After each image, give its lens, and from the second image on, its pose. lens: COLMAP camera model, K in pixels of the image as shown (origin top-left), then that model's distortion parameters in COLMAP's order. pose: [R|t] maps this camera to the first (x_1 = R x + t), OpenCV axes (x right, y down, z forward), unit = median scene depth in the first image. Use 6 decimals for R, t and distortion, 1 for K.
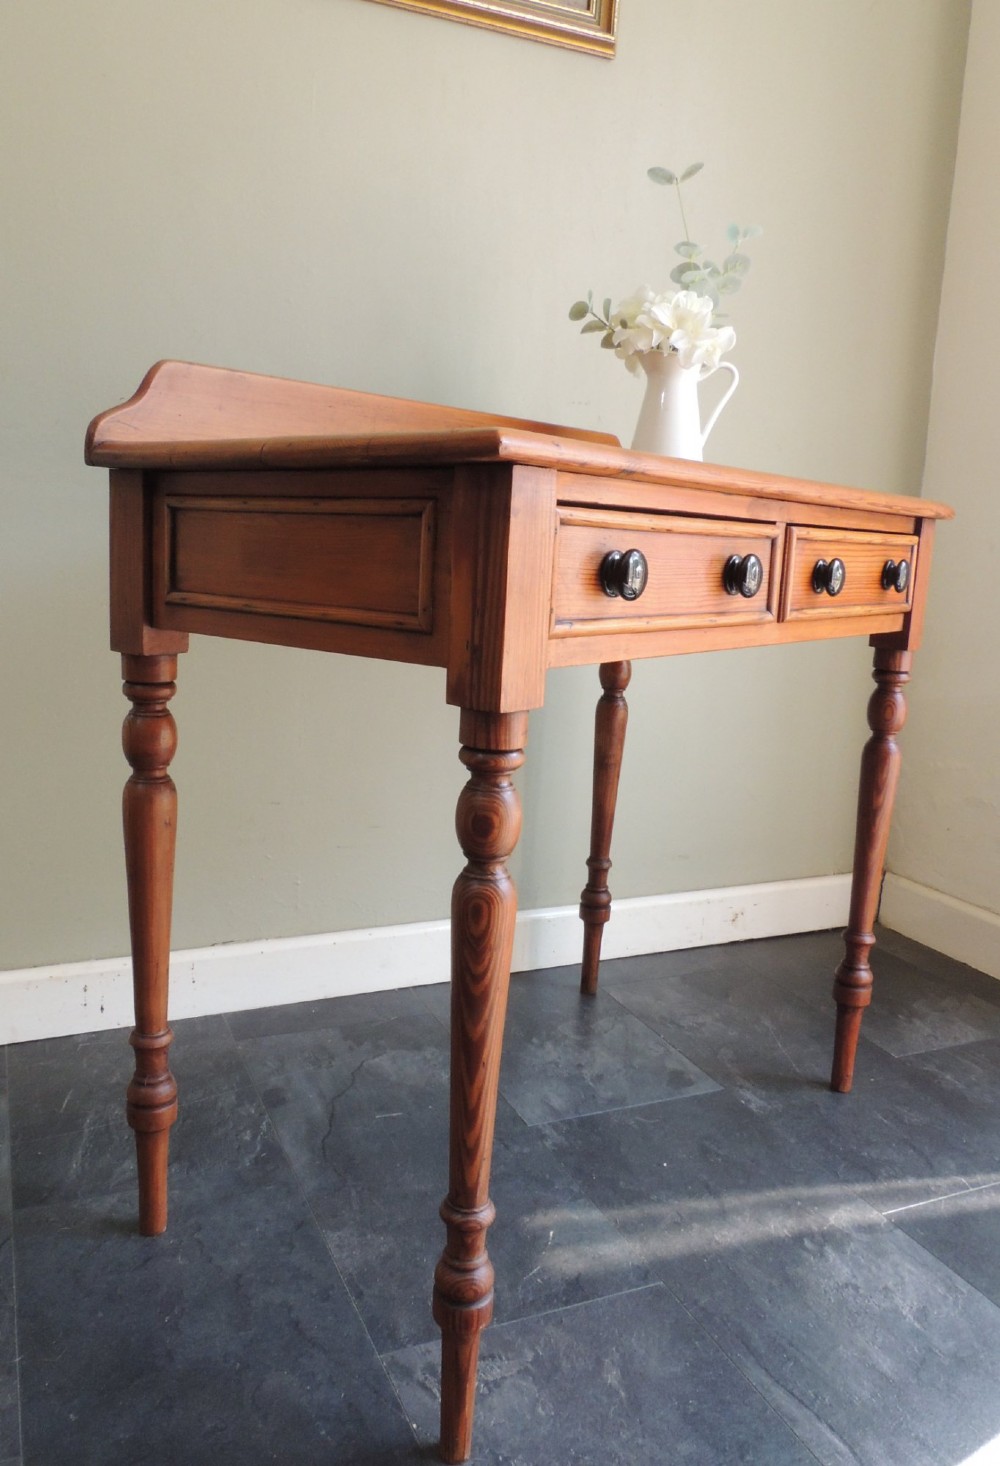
lens RADIAL K [[1094.5, 0, 463.1], [0, 1094.5, 732.4], [0, 0, 1]] dist [-0.018216, -0.001912]
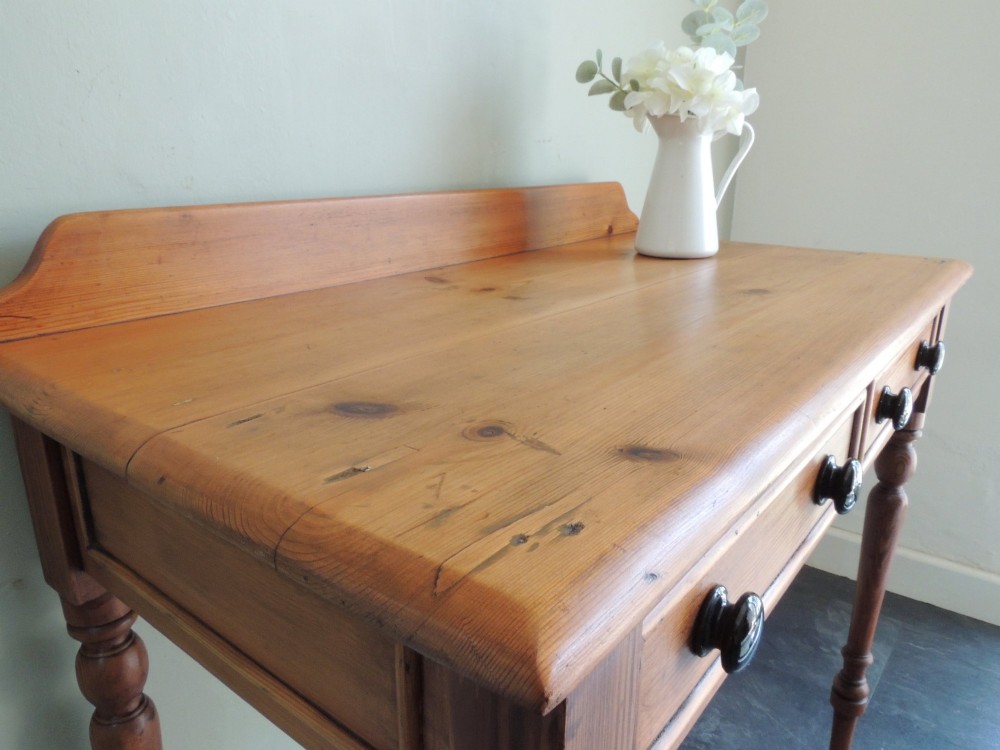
lens RADIAL K [[713.2, 0, 501.6], [0, 713.2, 374.2], [0, 0, 1]] dist [-0.013093, -0.007657]
pose [[0.998606, -0.048761, 0.020185, 0.008971], [0.045905, 0.991269, 0.123605, -0.216506], [-0.026036, -0.122506, 0.992126, 0.381602]]
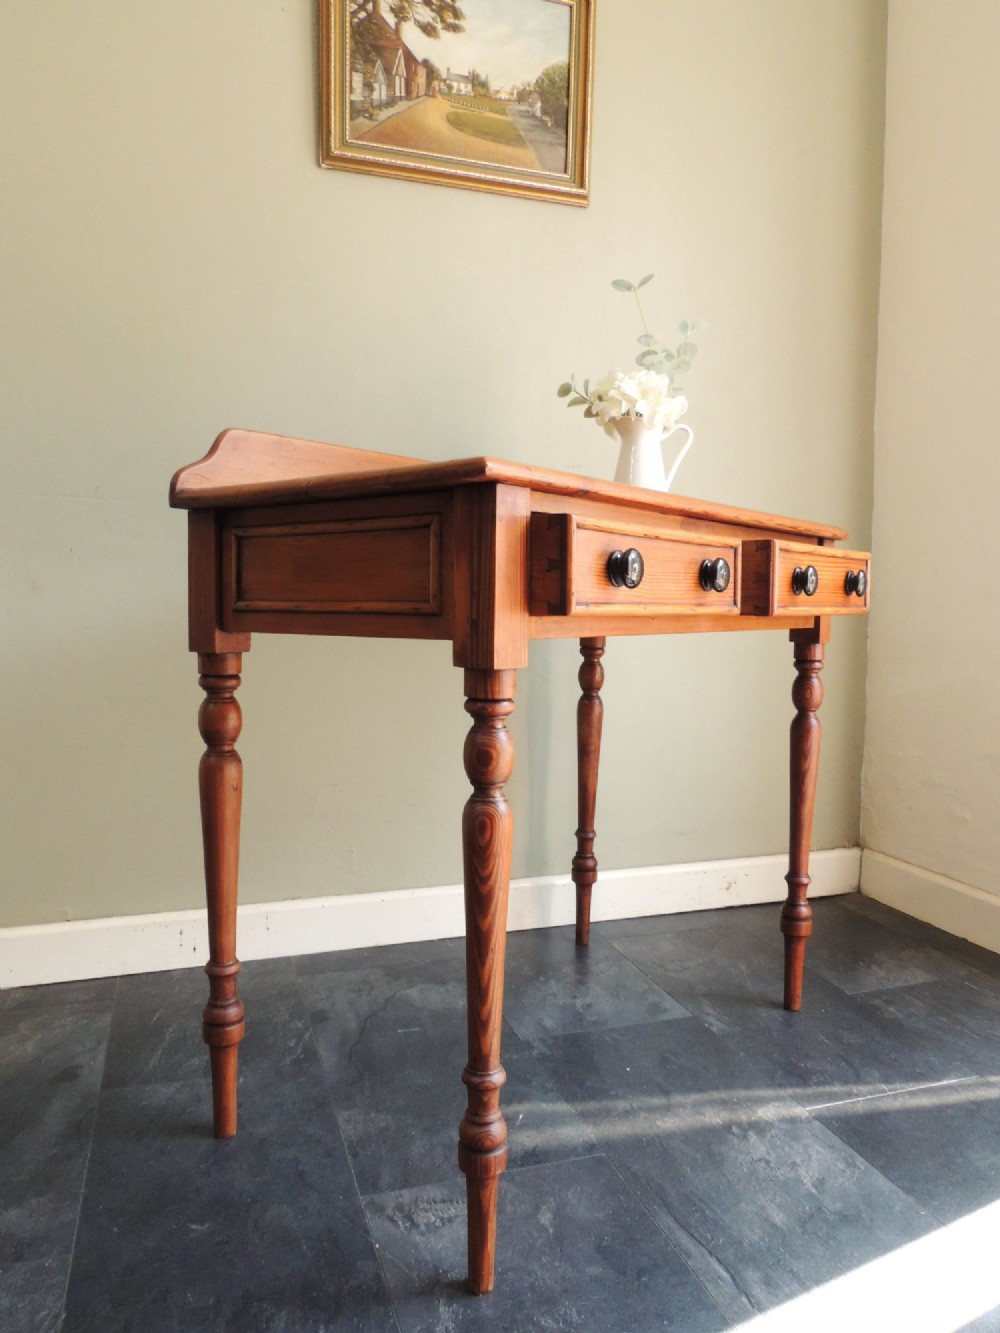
lens RADIAL K [[950.7, 0, 497.9], [0, 950.7, 667.9], [0, 0, 1]] dist [-0.013093, -0.007657]
pose [[0.856730, 0.011486, -0.515638, 0.726589], [-0.072402, 0.992531, -0.098188, 0.088030], [0.510659, 0.121454, 0.851162, -0.096885]]
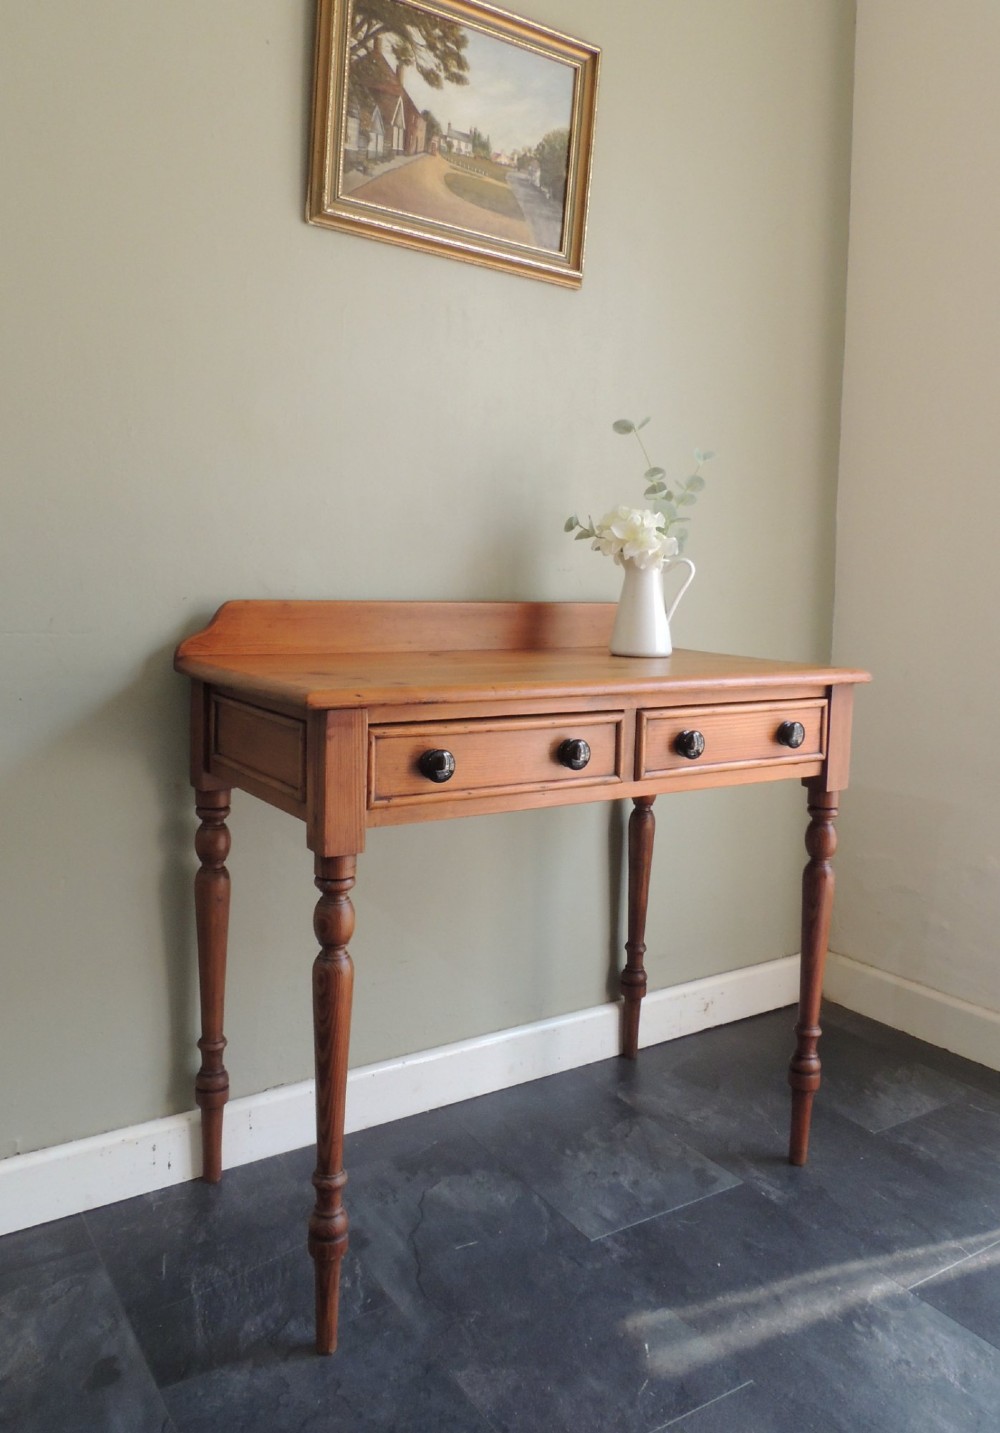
lens RADIAL K [[1097.8, 0, 482.1], [0, 1097.8, 667.4], [0, 0, 1]] dist [-0.024831, 0.006364]
pose [[0.955463, 0.008062, -0.295001, 0.413791], [-0.037893, 0.994703, -0.095547, -0.084715], [0.292669, 0.102470, 0.950708, -0.292998]]
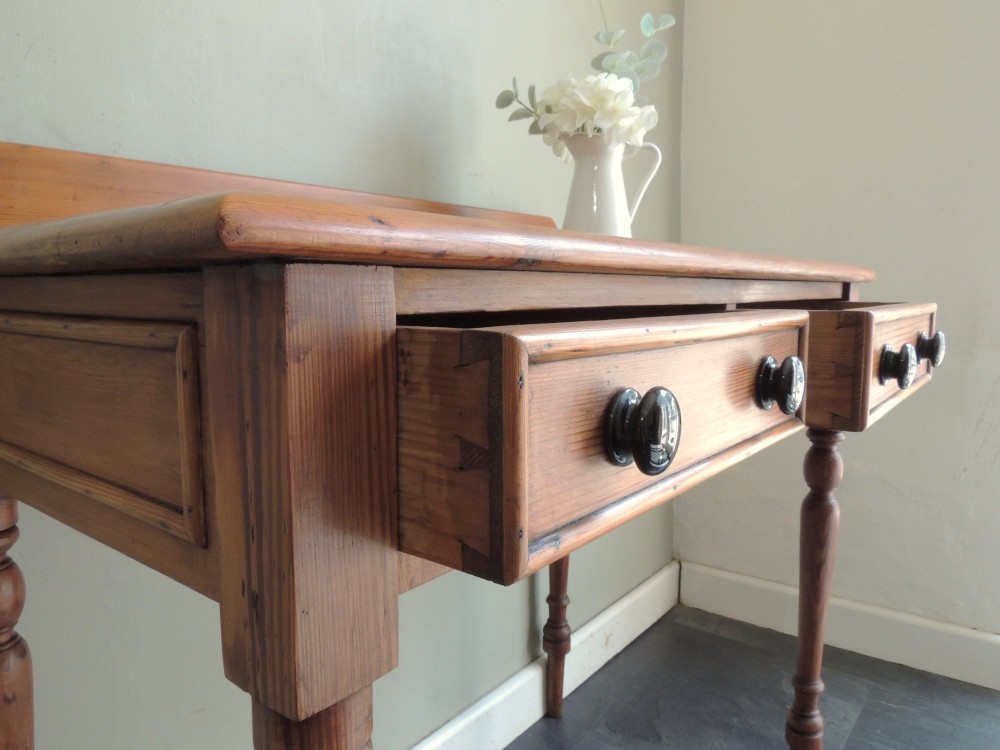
lens RADIAL K [[713.2, 0, 502.2], [0, 713.2, 373.9], [0, 0, 1]] dist [-0.013093, -0.007657]
pose [[0.998394, -0.046193, 0.032800, 0.072083], [0.048059, 0.997124, -0.058594, -0.090147], [-0.029999, 0.060076, 0.997743, 0.355813]]
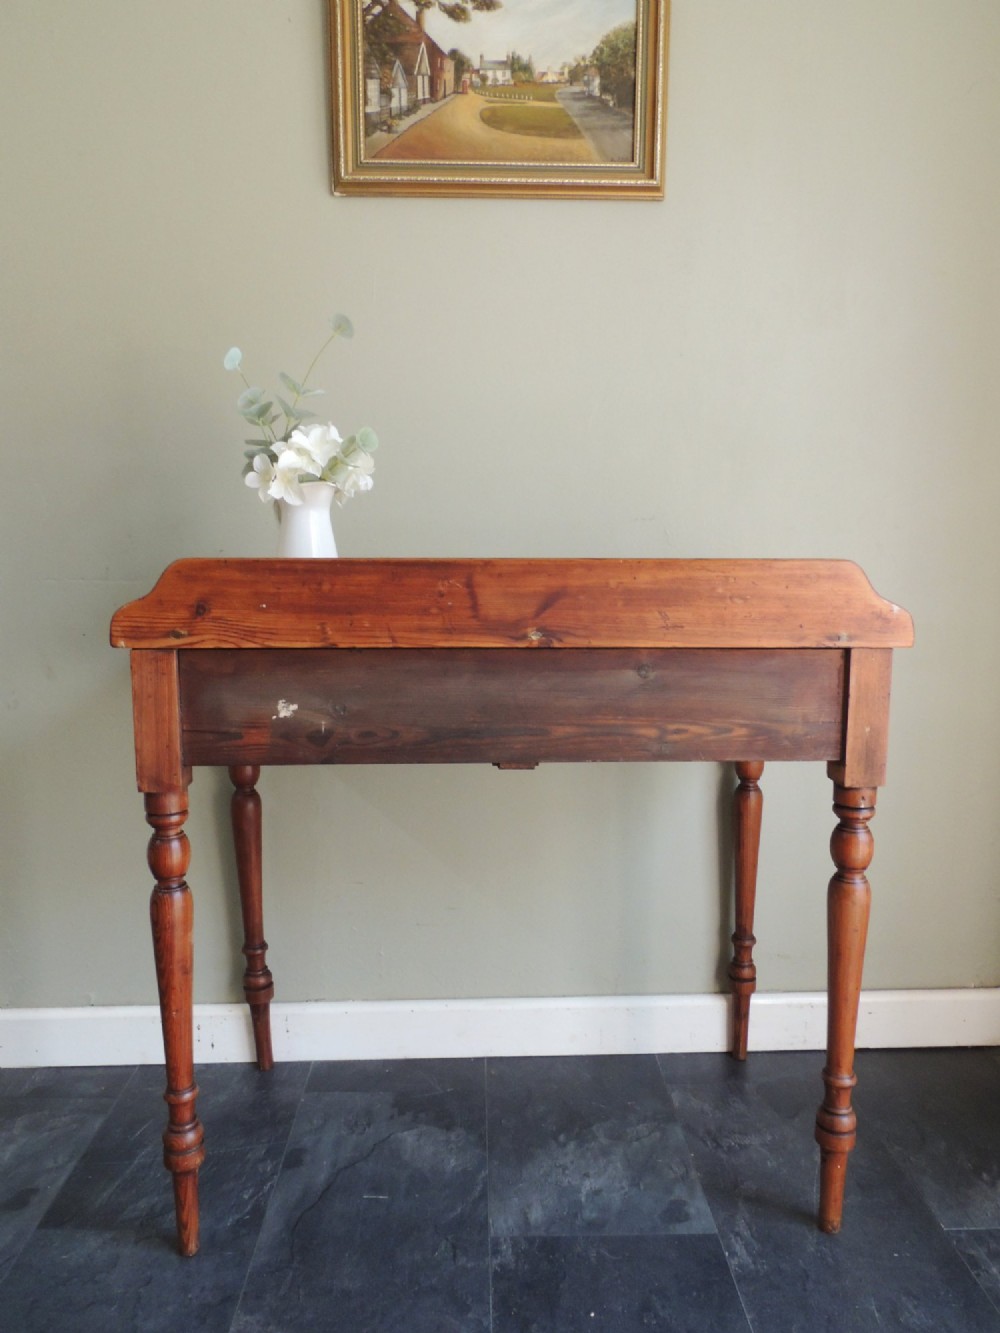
lens RADIAL K [[950.7, 0, 497.8], [0, 950.7, 668.8], [0, 0, 1]] dist [-0.013093, -0.007657]
pose [[0.672326, 0.056996, -0.738058, 0.848209], [-0.110188, 0.993630, -0.023642, -0.129108], [0.732008, 0.097220, 0.674323, 0.226173]]
